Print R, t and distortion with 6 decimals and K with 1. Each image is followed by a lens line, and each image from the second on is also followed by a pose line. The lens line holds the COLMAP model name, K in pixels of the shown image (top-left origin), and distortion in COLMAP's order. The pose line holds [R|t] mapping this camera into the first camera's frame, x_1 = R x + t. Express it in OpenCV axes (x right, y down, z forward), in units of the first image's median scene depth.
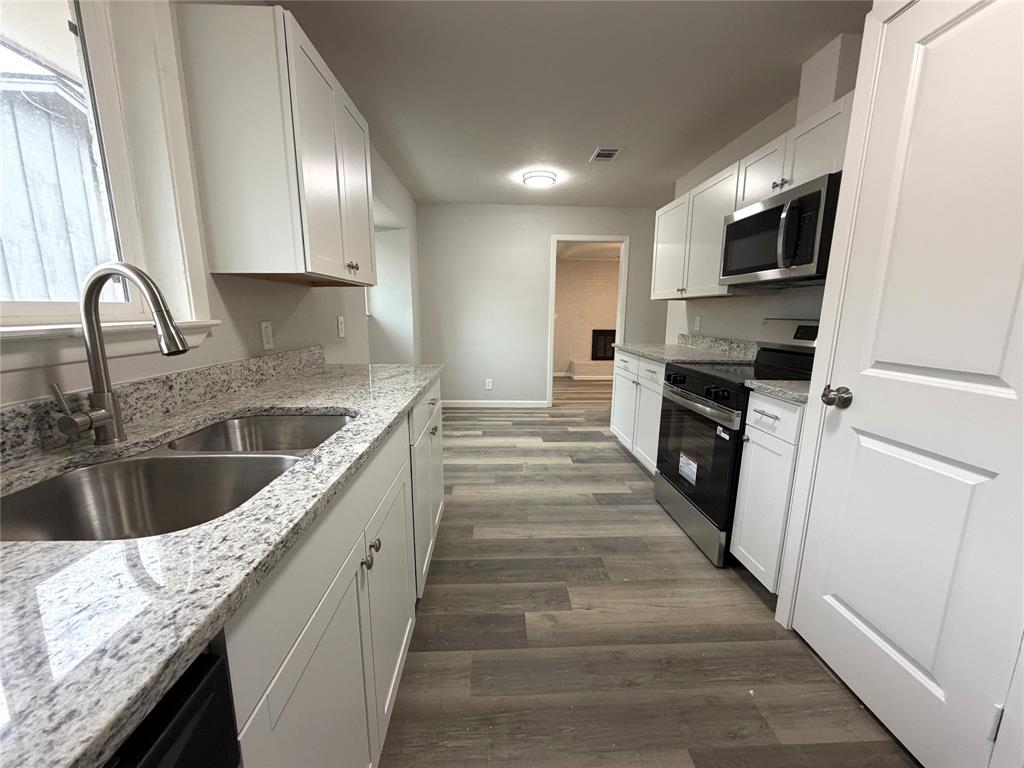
lens RADIAL K [[412.9, 0, 510.6], [0, 412.9, 387.7], [0, 0, 1]] dist [-0.000809, 0.000077]
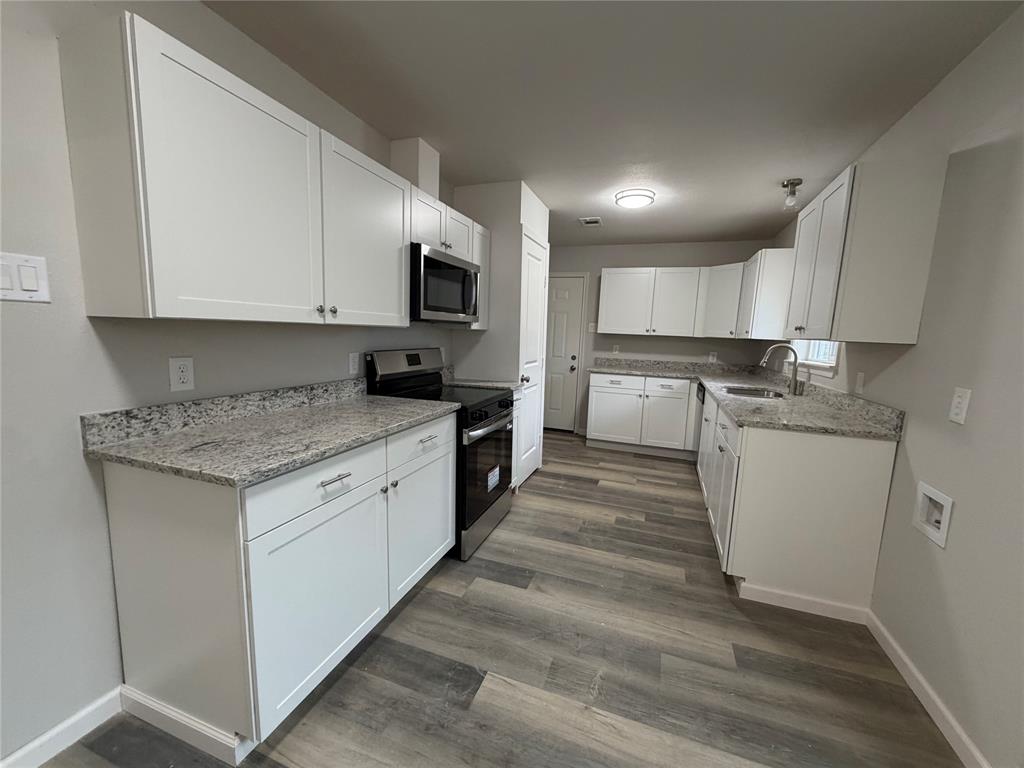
lens RADIAL K [[412.9, 0, 507.5], [0, 412.9, 383.2], [0, 0, 1]] dist [-0.000809, 0.000077]
pose [[-0.920475, -0.089962, 0.380307, -0.026581], [0.028328, 0.955224, 0.294523, -0.337000], [-0.389774, 0.281875, -0.876711, 1.593305]]
